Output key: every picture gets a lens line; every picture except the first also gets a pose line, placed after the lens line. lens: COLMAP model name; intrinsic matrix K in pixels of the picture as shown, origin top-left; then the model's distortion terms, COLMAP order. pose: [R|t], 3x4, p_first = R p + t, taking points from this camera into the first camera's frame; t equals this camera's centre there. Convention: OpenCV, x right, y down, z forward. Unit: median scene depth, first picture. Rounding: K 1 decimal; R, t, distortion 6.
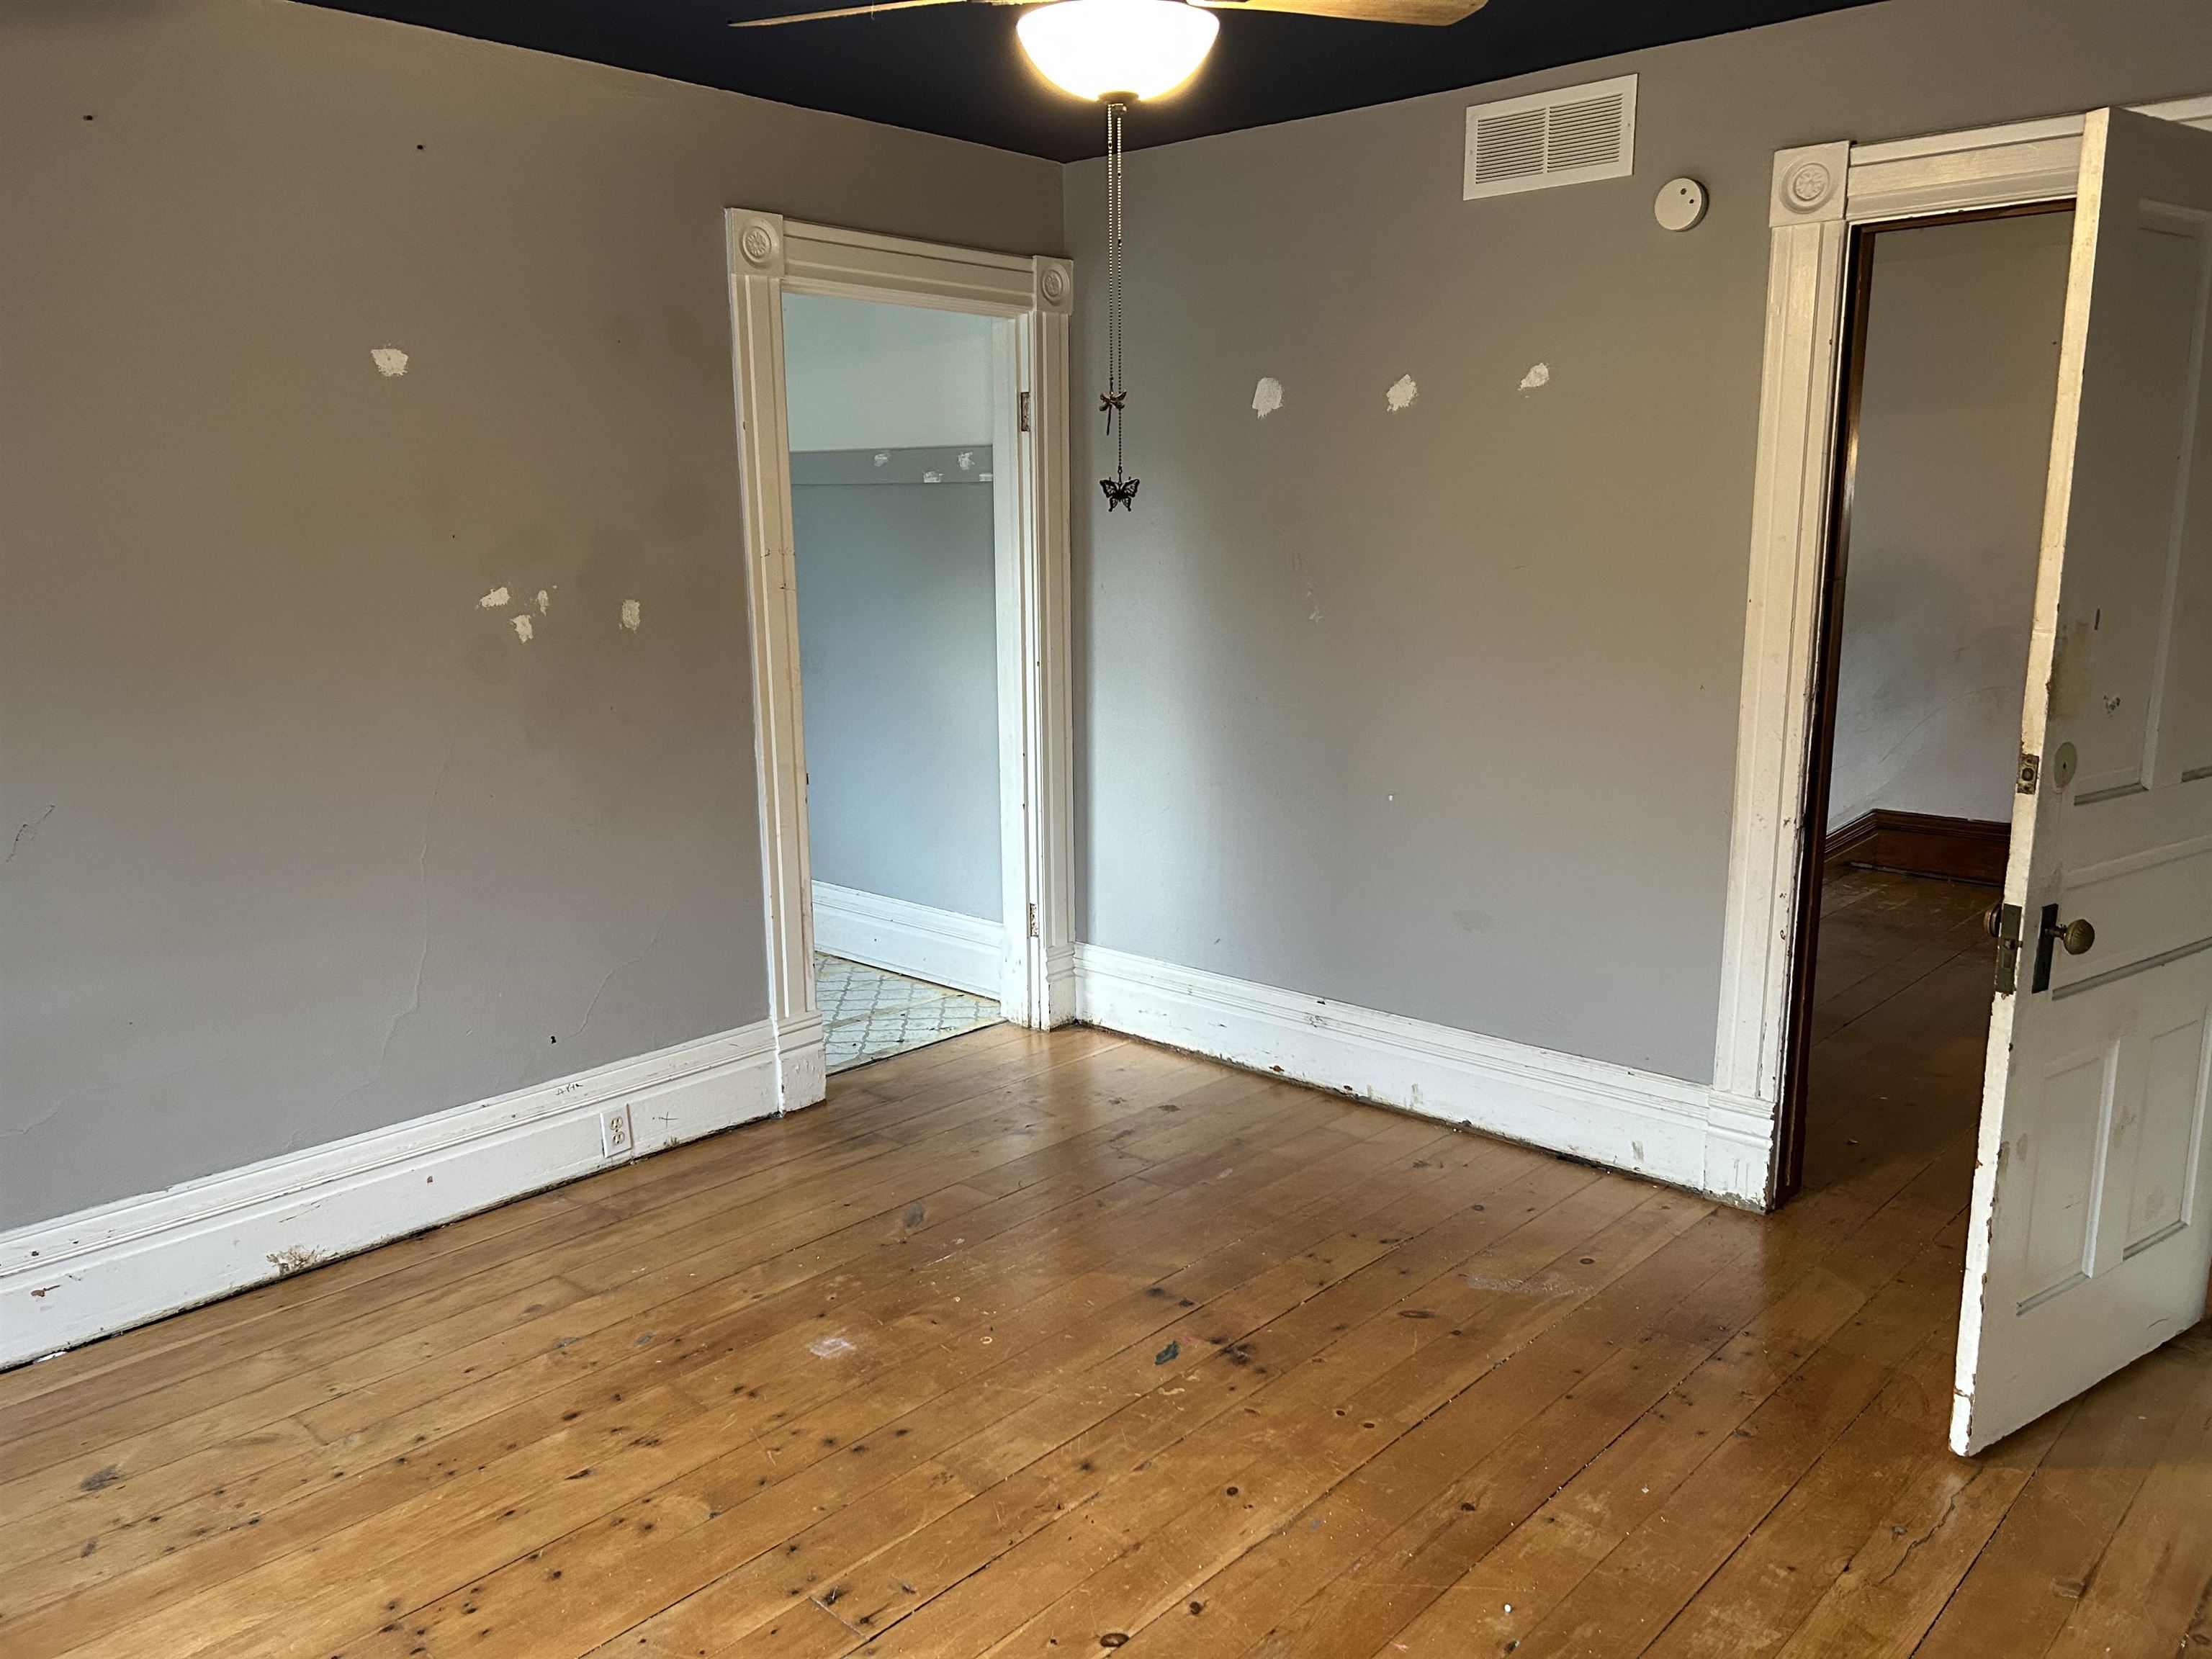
lens RADIAL K [[1674.5, 0, 1105.3], [0, 1674.5, 829.3], [0, 0, 1]] dist [0.049010, -0.047043]
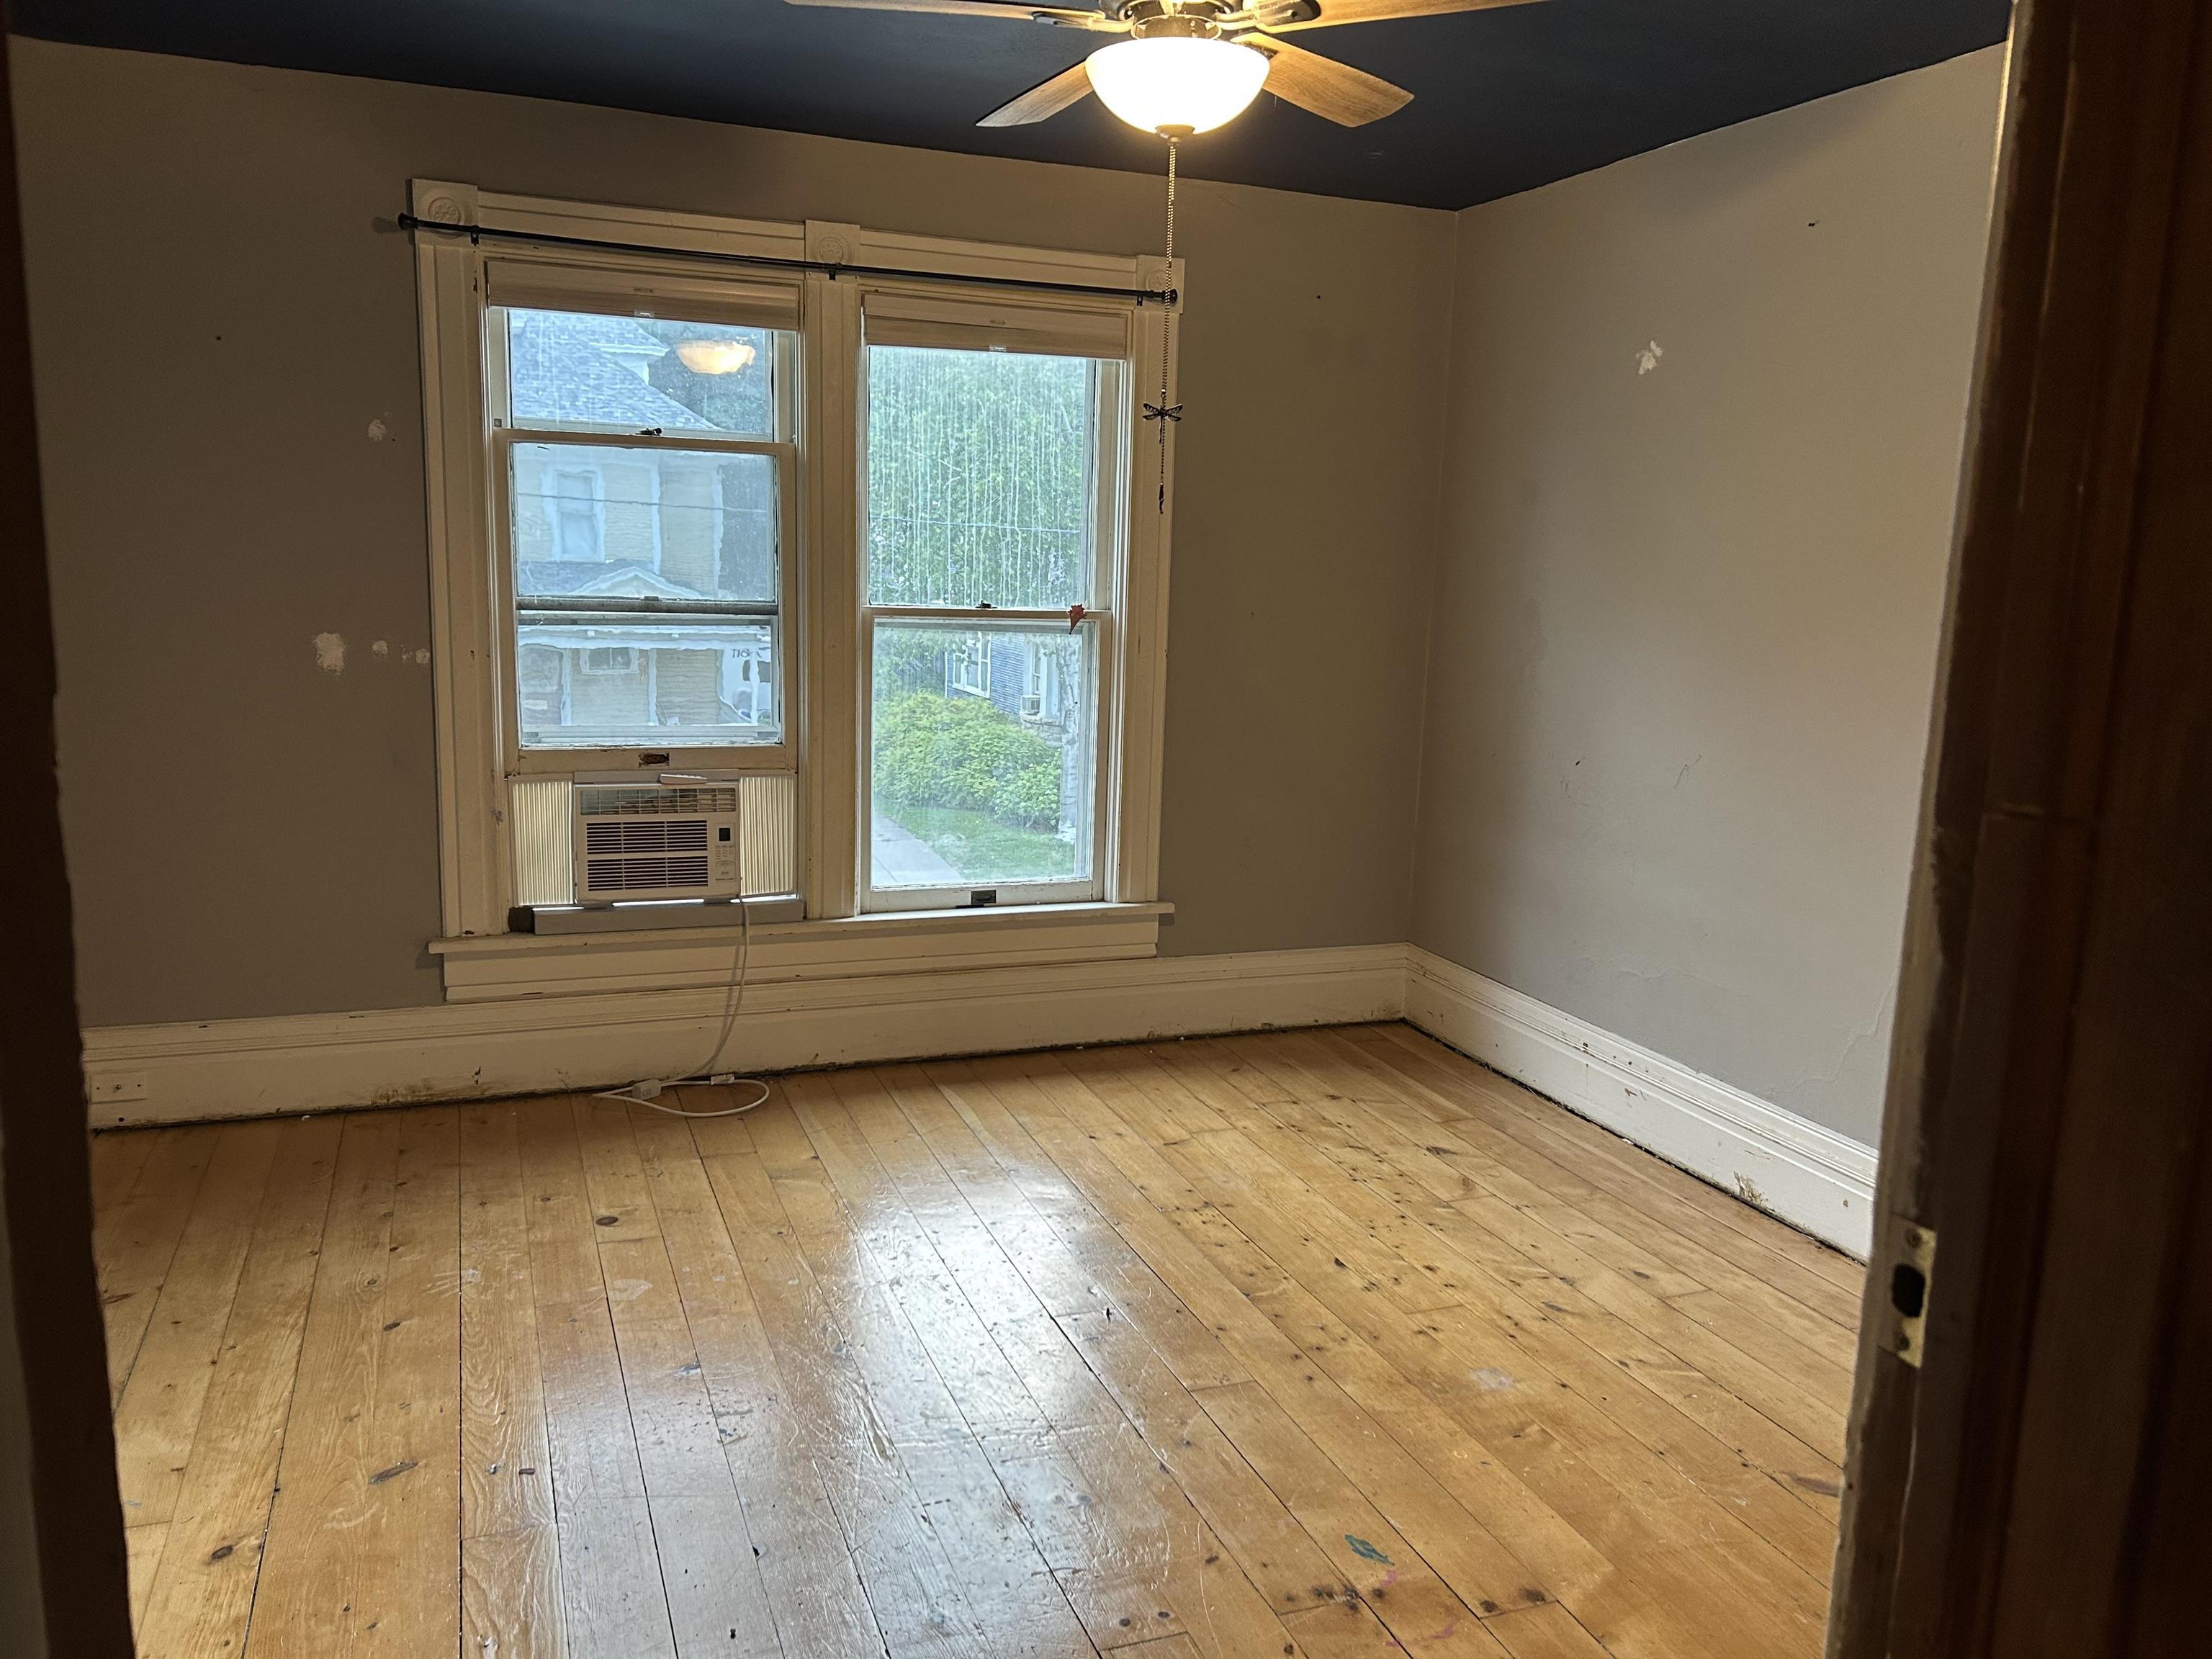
lens RADIAL K [[1674.5, 0, 1097.4], [0, 1674.5, 835.1], [0, 0, 1]] dist [0.049010, -0.047043]
pose [[-0.453156, 0.147438, -0.879154, 0.658467], [-0.195718, 0.945708, 0.259481, -0.174864], [0.869681, 0.289652, -0.399697, 0.956925]]
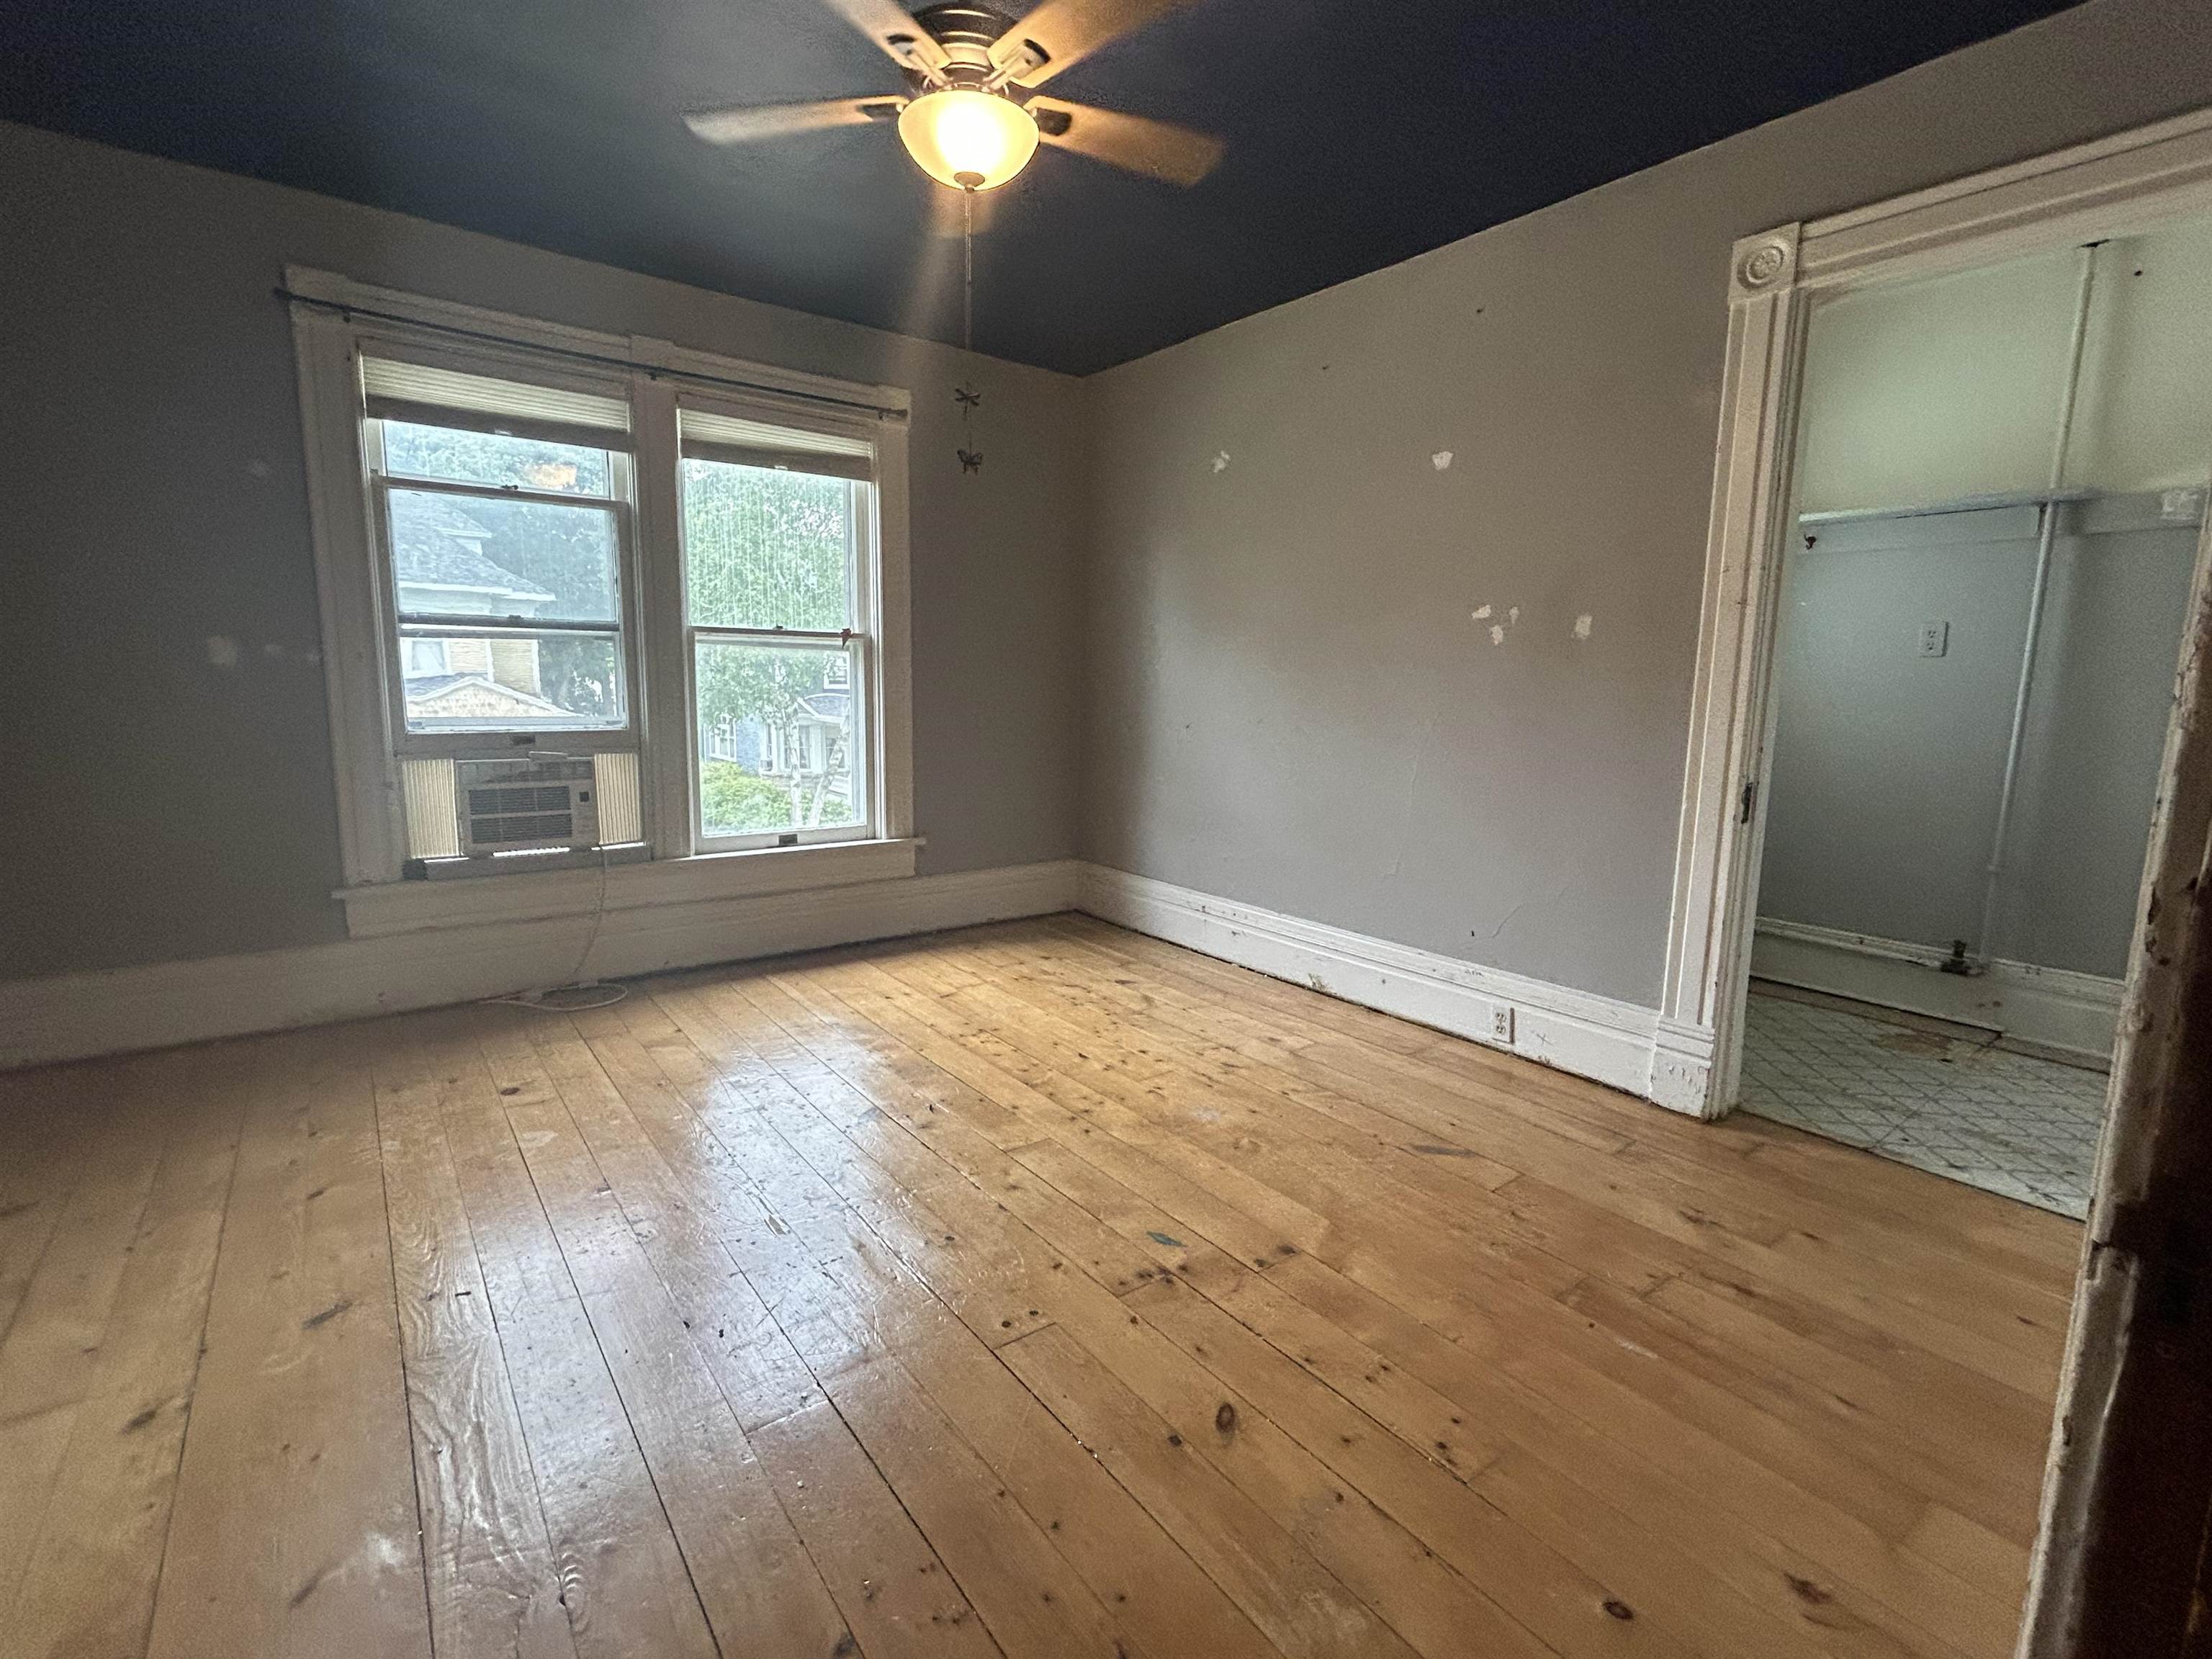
lens RADIAL K [[1021.0, 0, 1095.9], [0, 1021.0, 824.1], [0, 0, 1]] dist [0.001042, 0.001450]
pose [[-0.187313, 0.145112, -0.971523, 0.568557], [-0.200854, 0.962474, 0.182486, -0.056693], [0.961546, 0.229317, -0.151138, 0.855483]]
